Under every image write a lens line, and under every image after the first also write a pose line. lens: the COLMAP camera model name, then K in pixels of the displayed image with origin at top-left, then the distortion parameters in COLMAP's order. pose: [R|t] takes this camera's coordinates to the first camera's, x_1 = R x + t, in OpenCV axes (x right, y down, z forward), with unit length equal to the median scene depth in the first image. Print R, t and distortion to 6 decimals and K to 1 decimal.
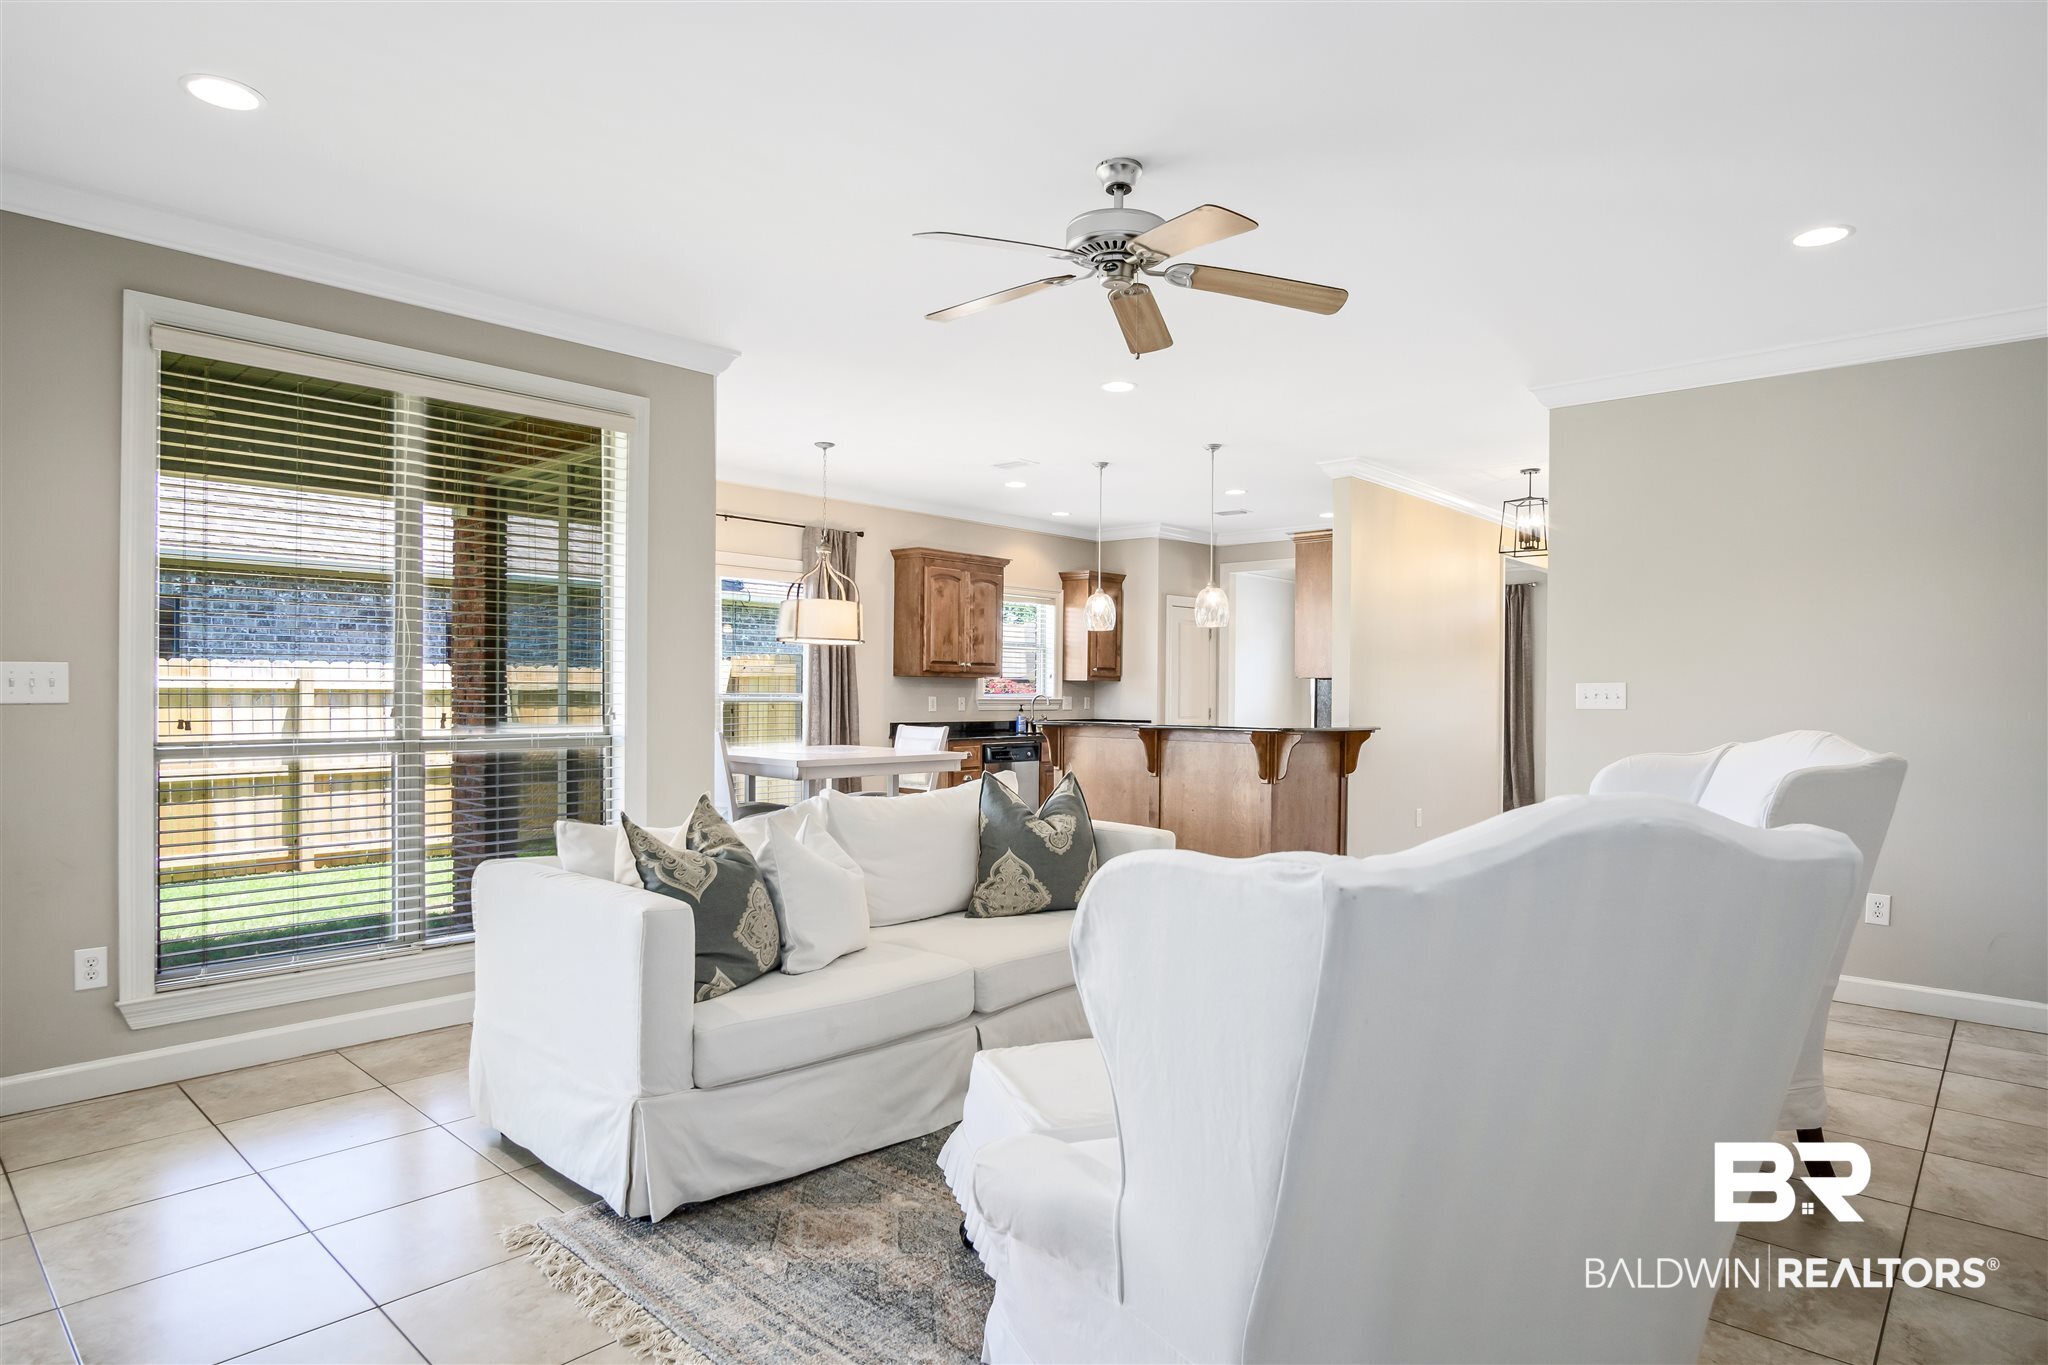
lens RADIAL K [[1124.1, 0, 1010.7], [0, 1124.1, 695.8], [0, 0, 1]] dist [-0.039110, 0.010989]
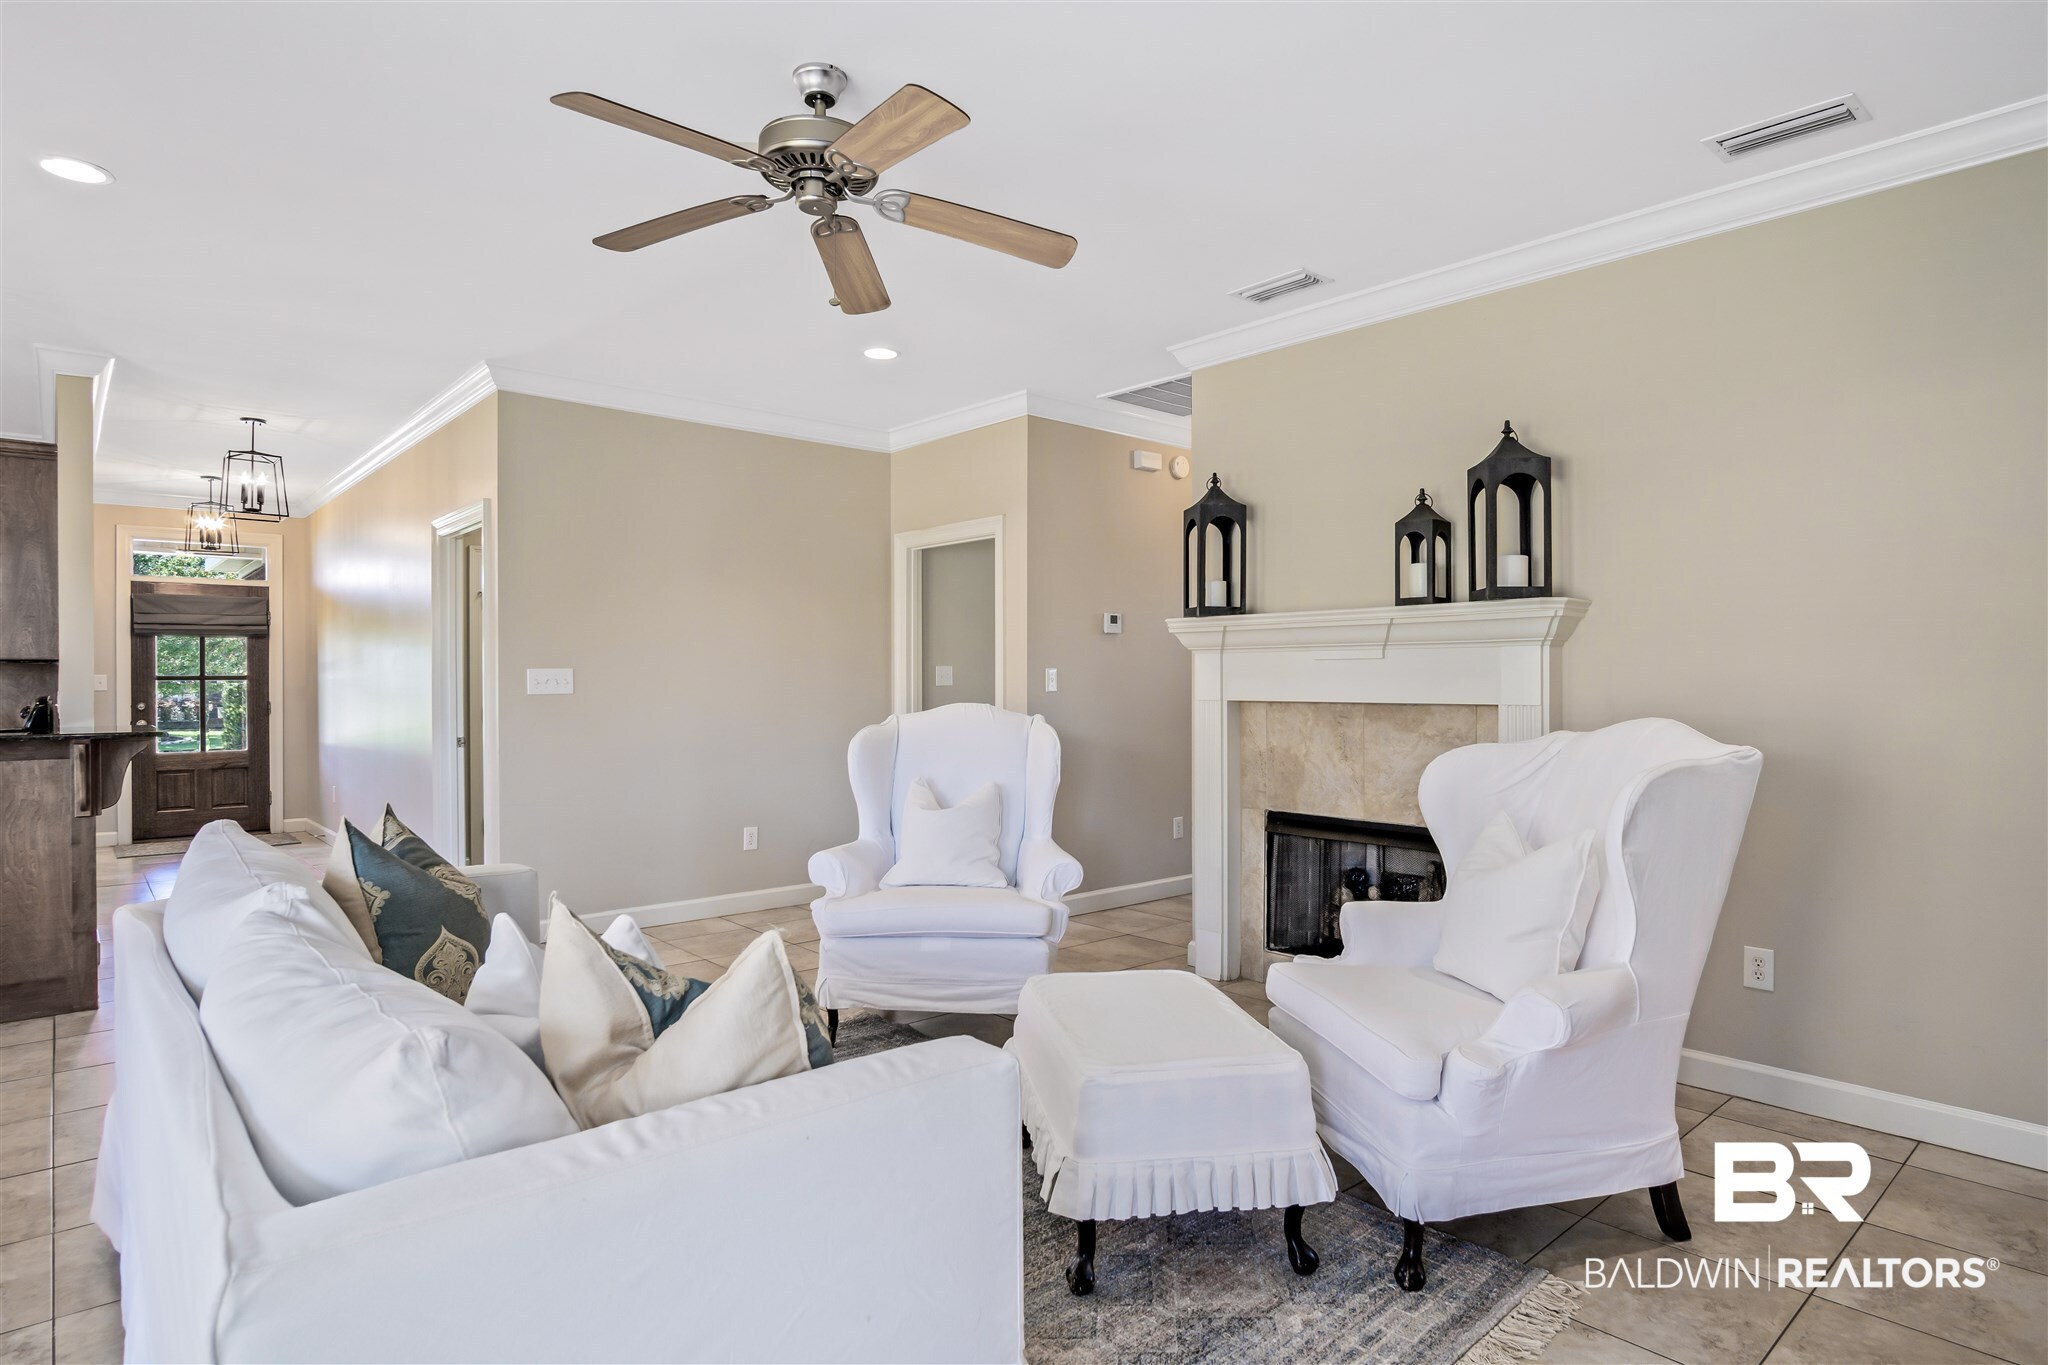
lens RADIAL K [[1124.1, 0, 1010.7], [0, 1124.1, 695.8], [0, 0, 1]] dist [-0.039110, 0.010989]
pose [[0.110395, -0.024936, 0.993575, -0.307543], [0.006236, 0.999683, 0.024397, -0.006219], [-0.993868, 0.003503, 0.110516, 0.313087]]
